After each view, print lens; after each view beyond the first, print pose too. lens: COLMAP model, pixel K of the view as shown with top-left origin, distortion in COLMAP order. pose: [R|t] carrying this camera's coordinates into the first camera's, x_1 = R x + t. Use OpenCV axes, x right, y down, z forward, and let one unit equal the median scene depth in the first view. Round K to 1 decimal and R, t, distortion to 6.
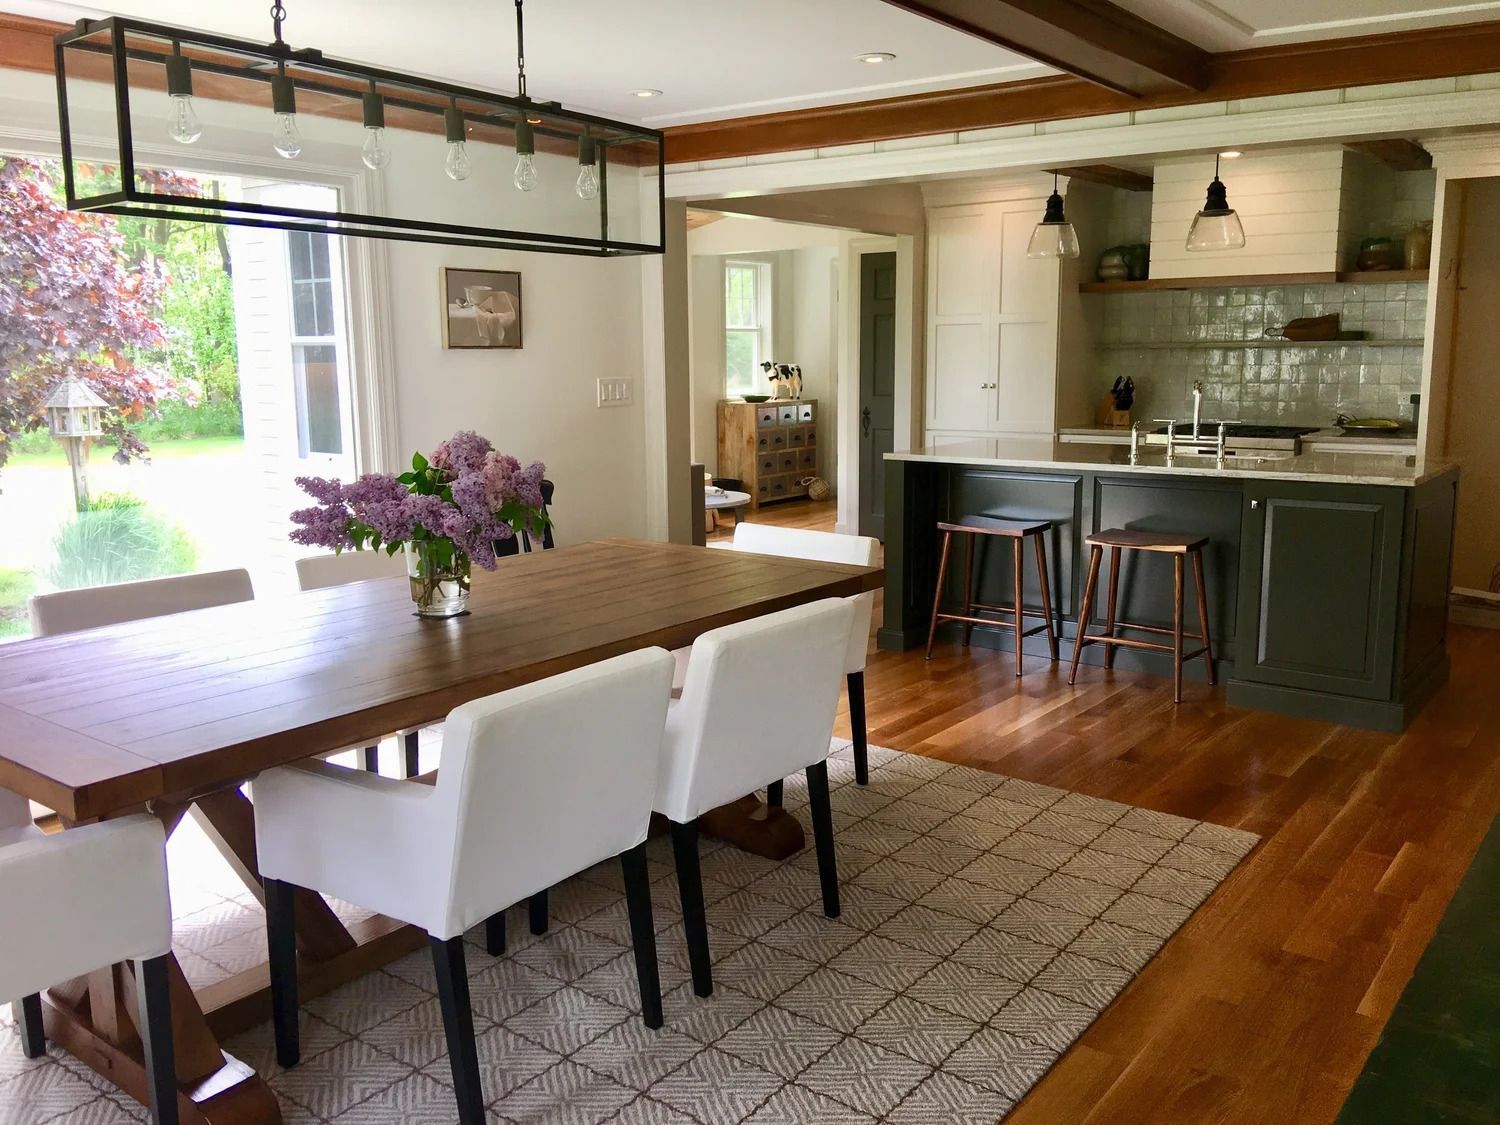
lens RADIAL K [[1282.1, 0, 745.3], [0, 1282.1, 560.6], [0, 0, 1]] dist [0.032086, -0.028928]
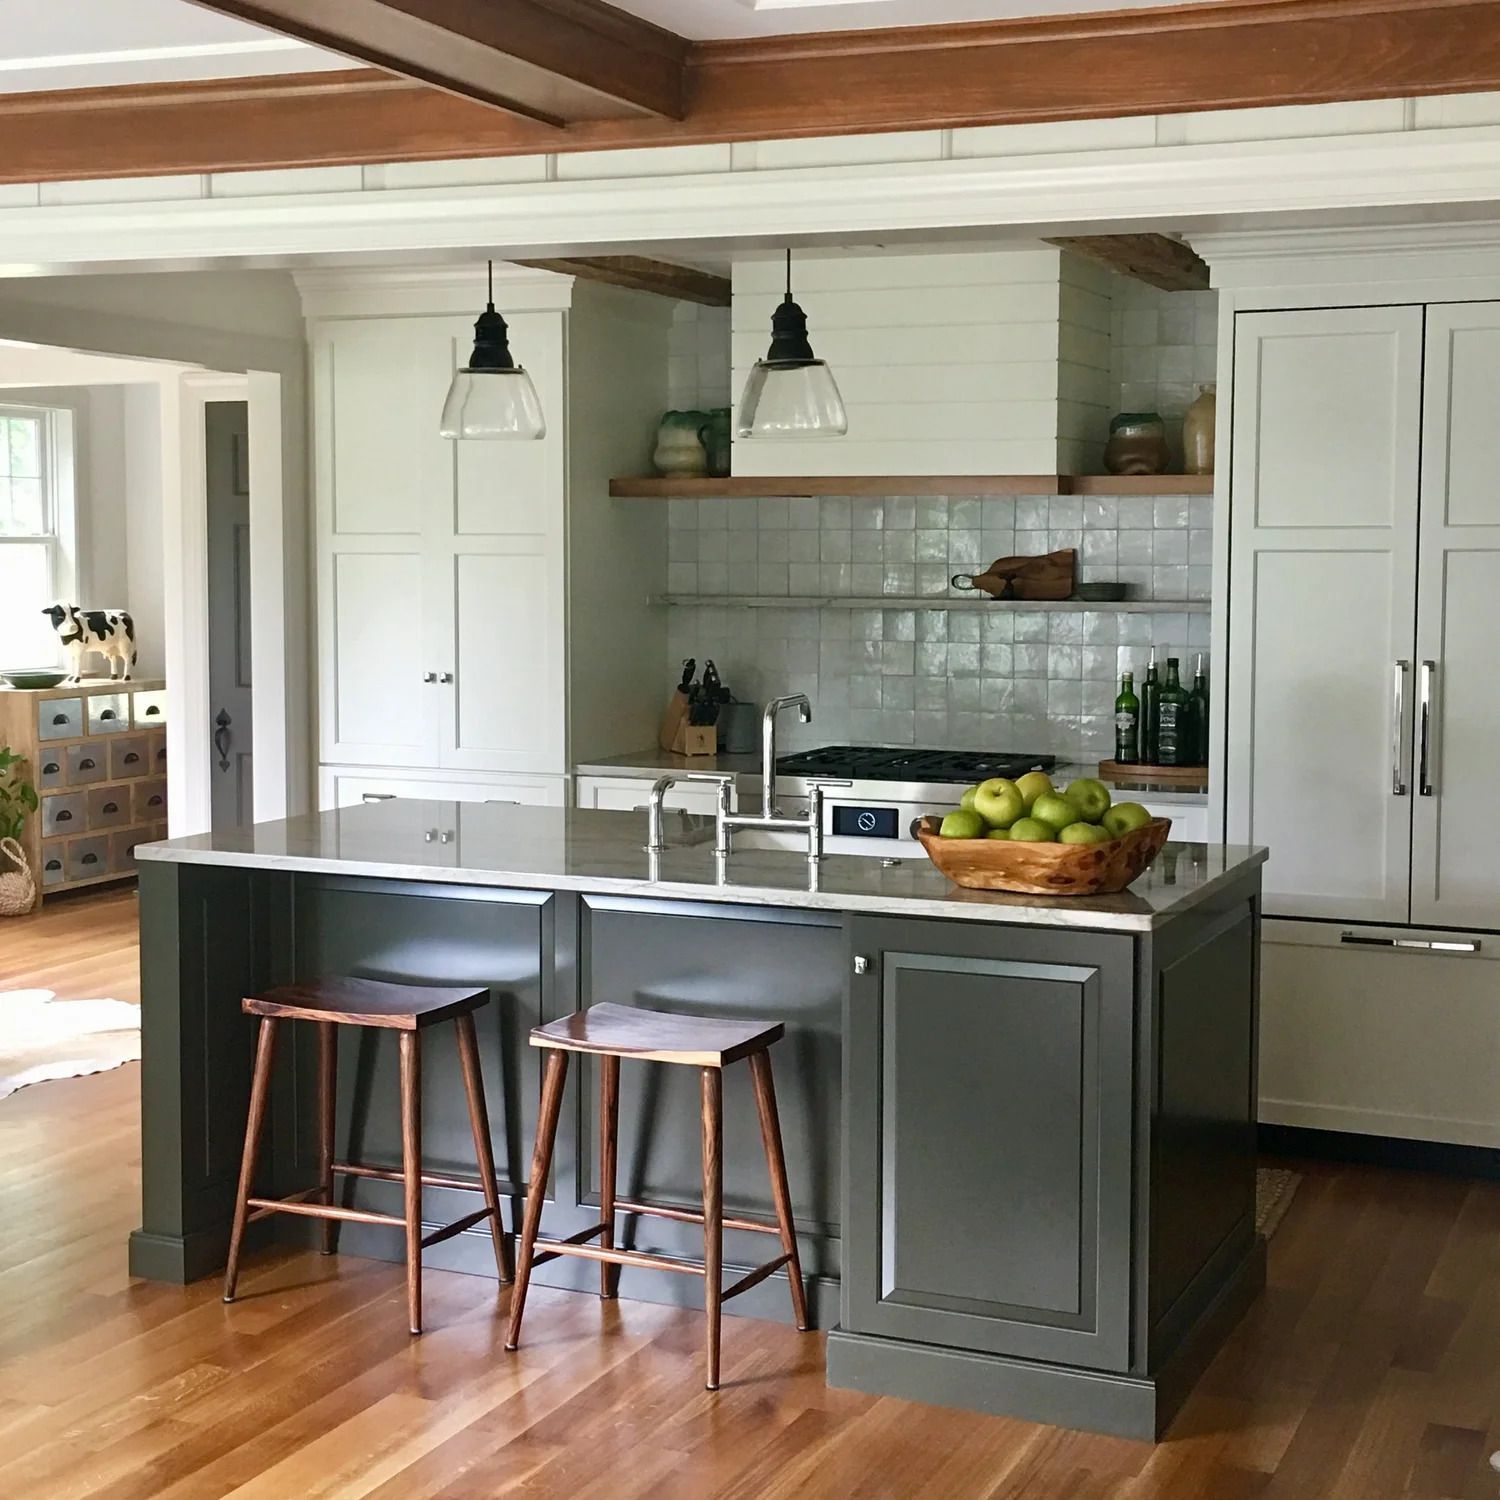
lens RADIAL K [[2407.7, 0, 750.8], [0, 2407.7, 746.0], [0, 0, 1]] dist [0.103283, 0.000000]
pose [[0.967922, -0.006444, 0.251167, 0.080263], [0.028520, 0.996028, -0.084353, -0.031008], [-0.249626, 0.088811, 0.964261, 0.081749]]
